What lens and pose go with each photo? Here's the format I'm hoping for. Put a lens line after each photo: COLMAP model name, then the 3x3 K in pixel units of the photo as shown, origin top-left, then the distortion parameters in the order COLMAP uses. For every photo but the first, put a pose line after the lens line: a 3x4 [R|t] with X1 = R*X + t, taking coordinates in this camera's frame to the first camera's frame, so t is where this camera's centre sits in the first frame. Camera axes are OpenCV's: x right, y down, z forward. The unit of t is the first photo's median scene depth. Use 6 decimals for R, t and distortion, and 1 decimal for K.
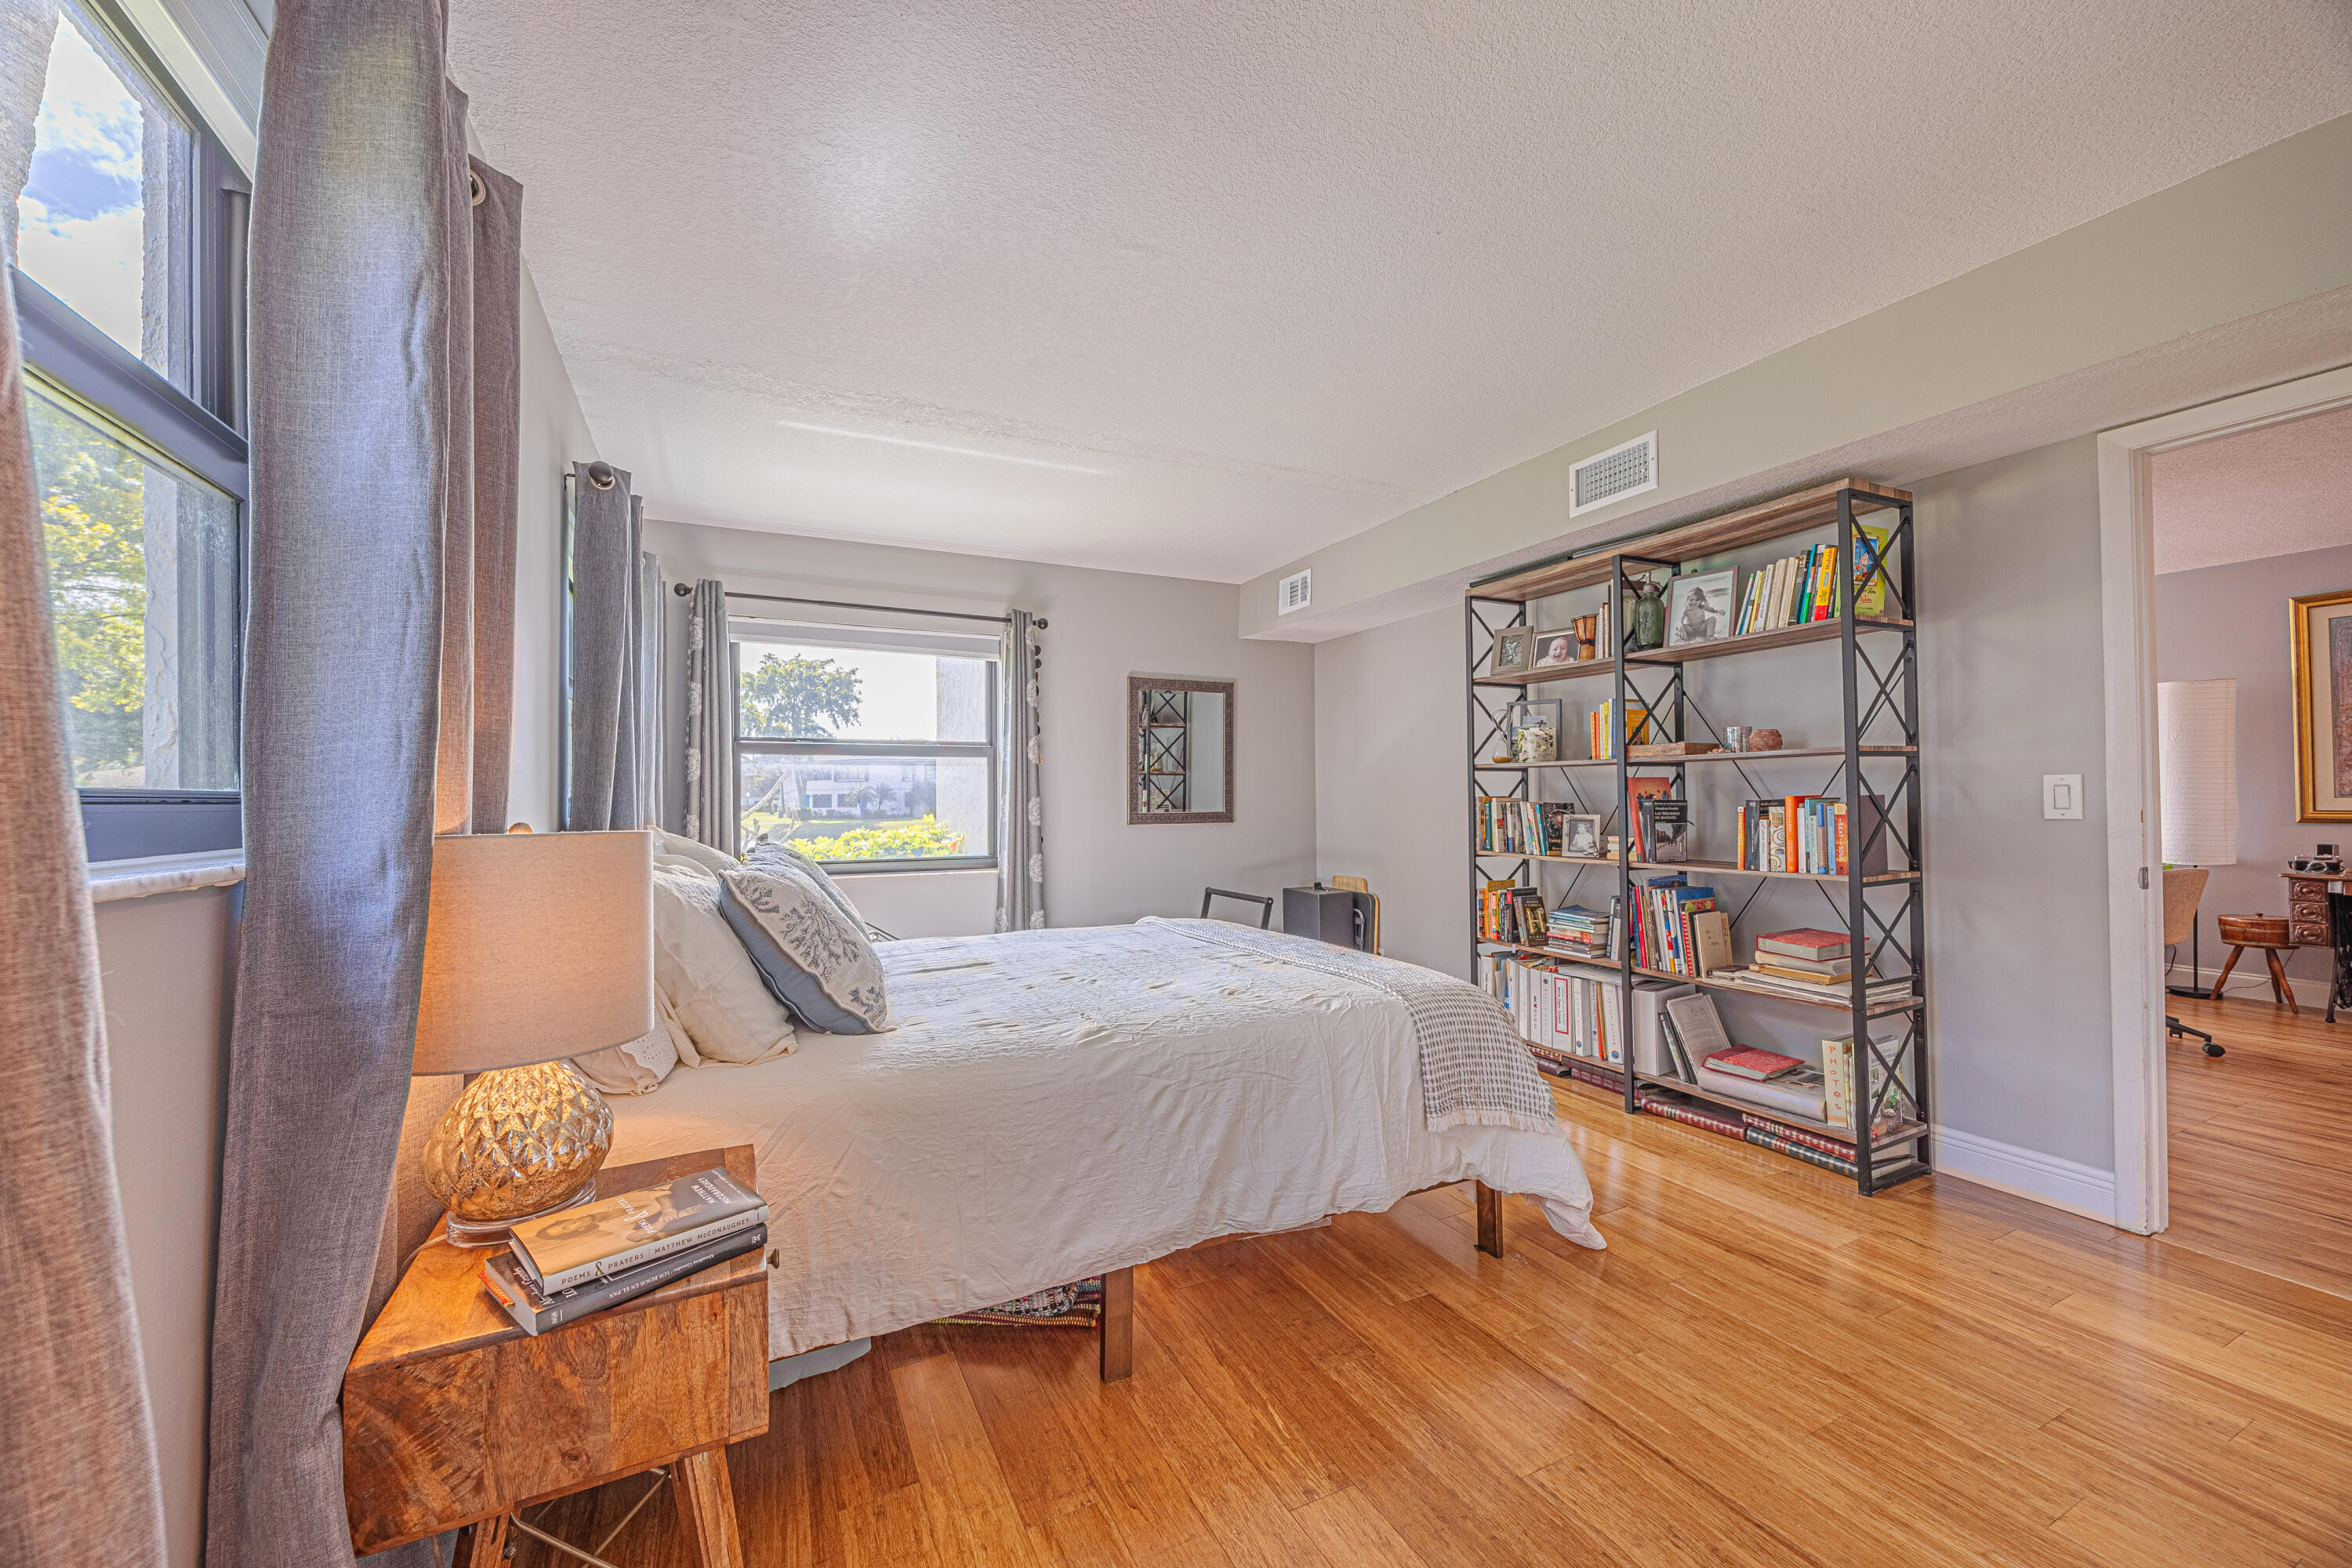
lens RADIAL K [[888.5, 0, 1169.6], [0, 888.5, 786.0], [0, 0, 1]] dist [-0.003641, 0.000020]
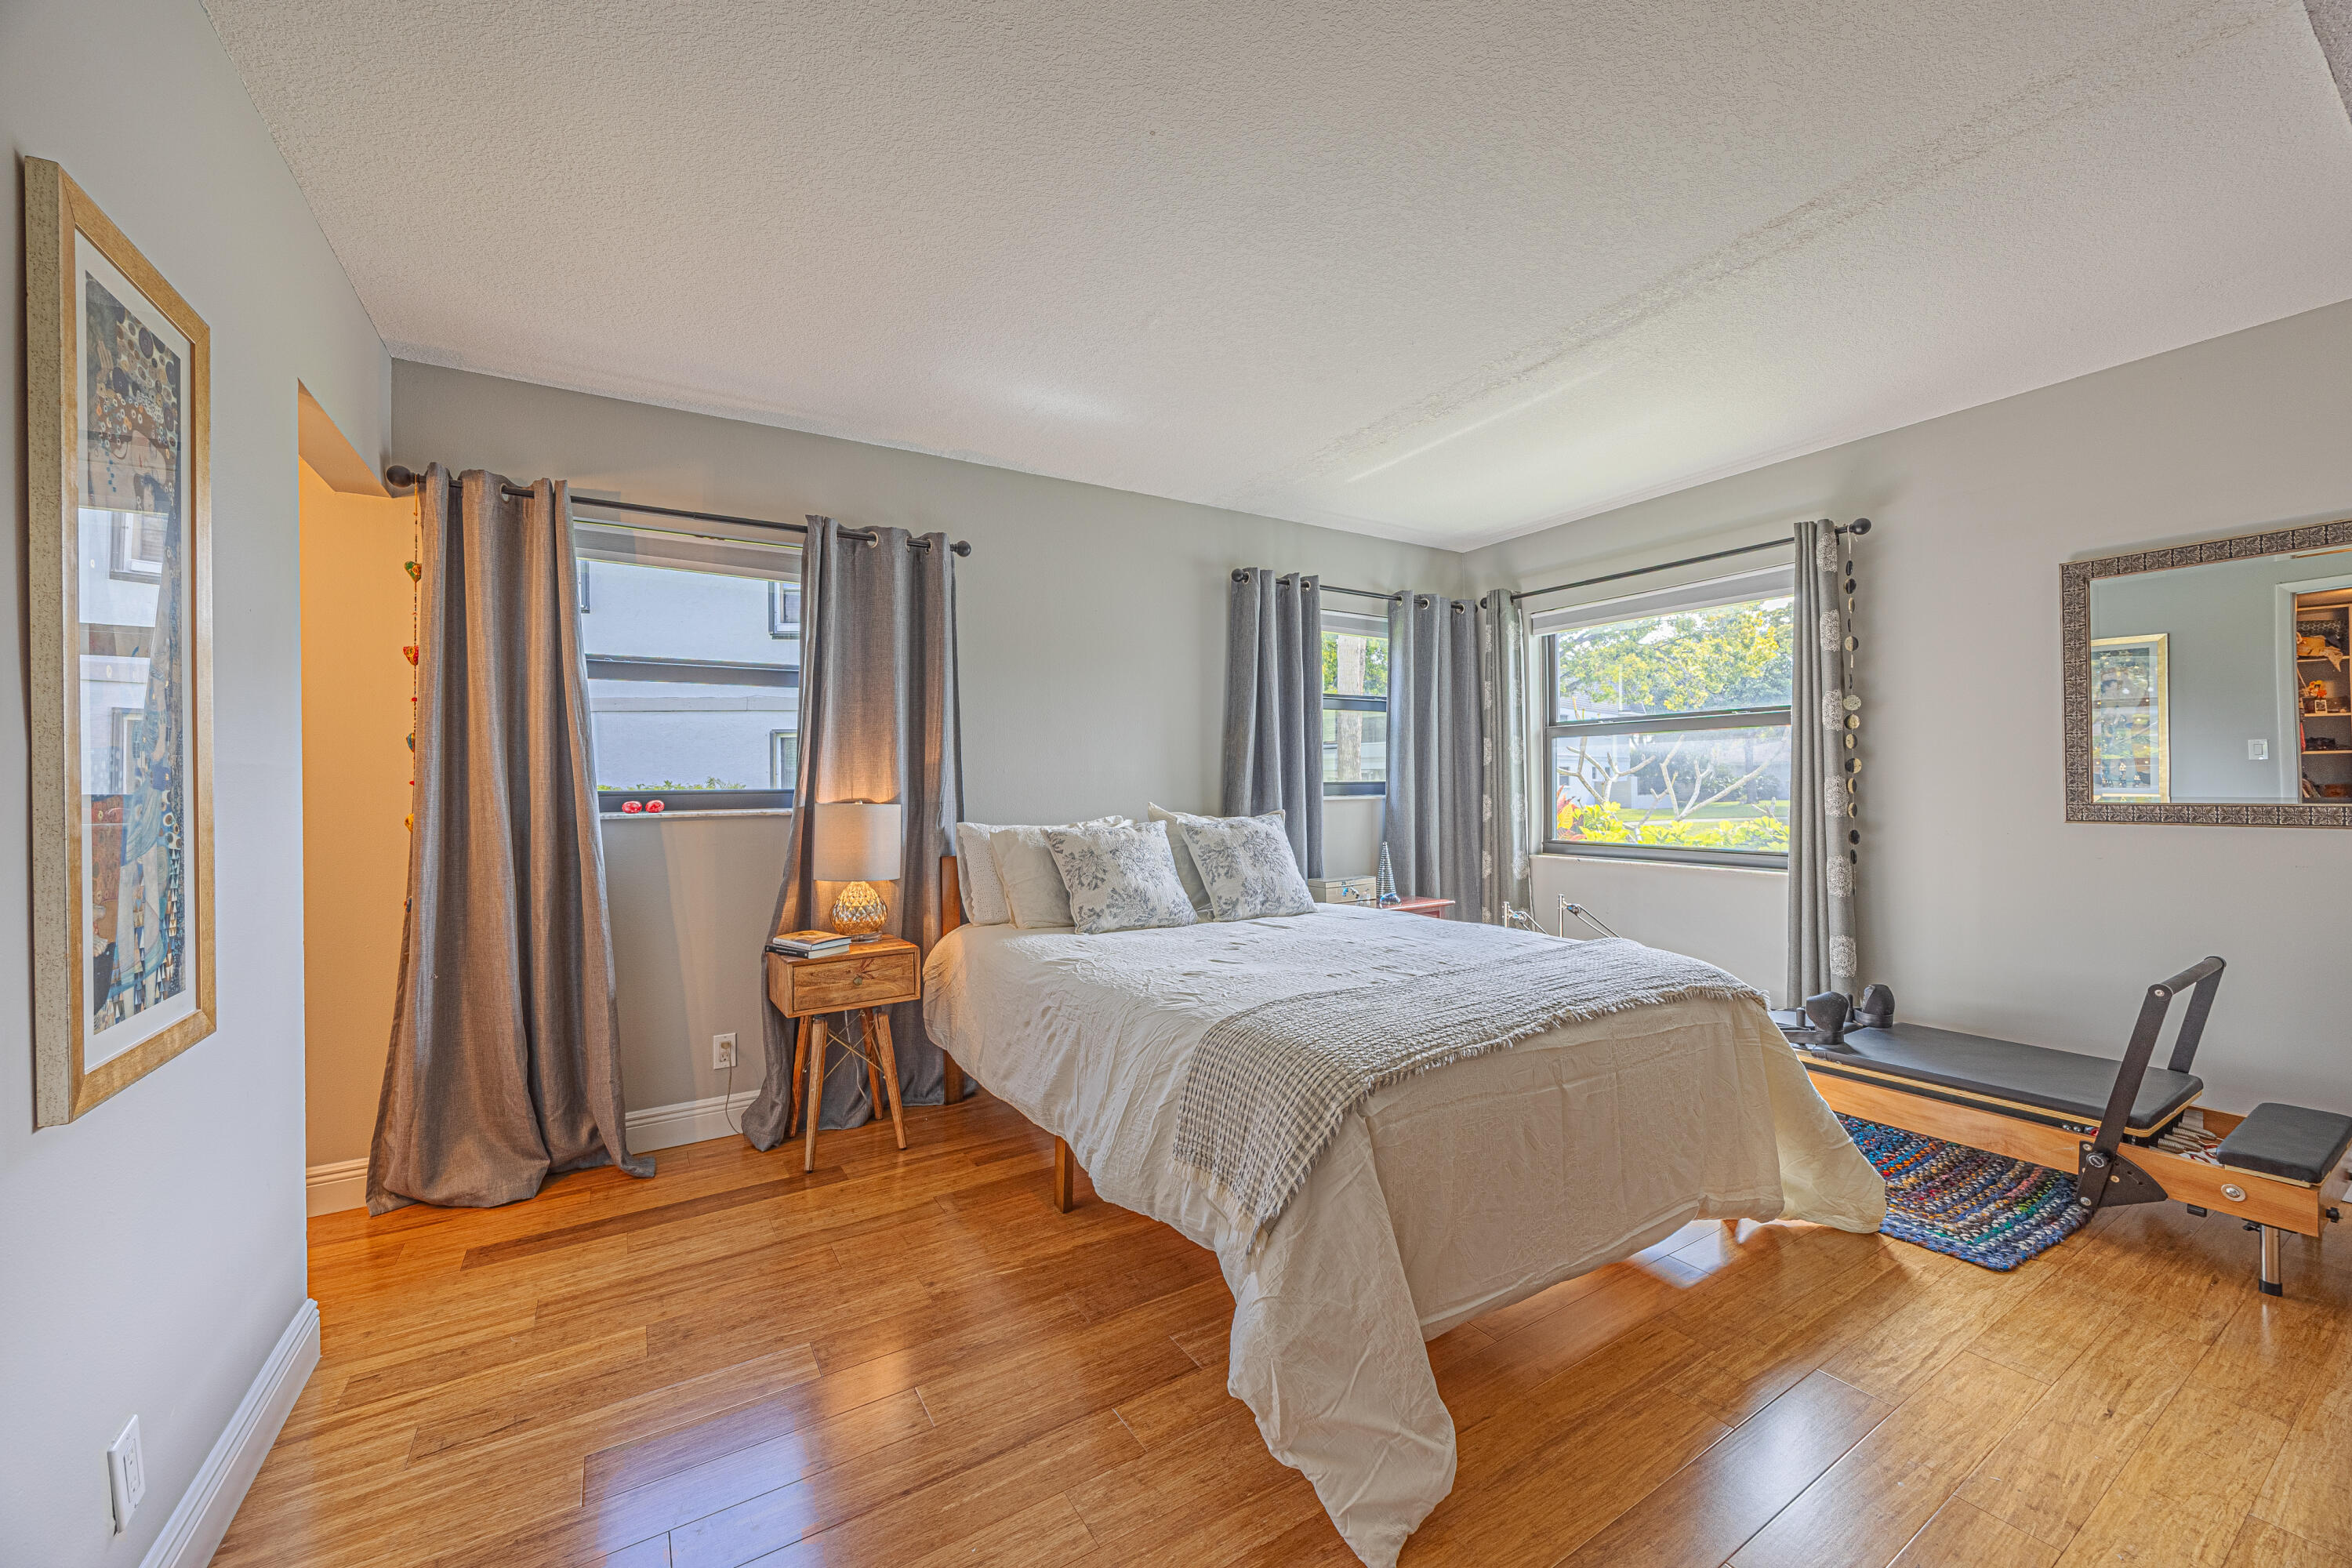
lens RADIAL K [[888.5, 0, 1169.6], [0, 888.5, 786.0], [0, 0, 1]] dist [-0.003641, 0.000020]
pose [[0.101680, 0.001604, -0.994816, 0.677536], [0.023742, 0.999710, 0.004038, 0.005374], [0.994534, -0.024029, 0.101612, 0.532924]]
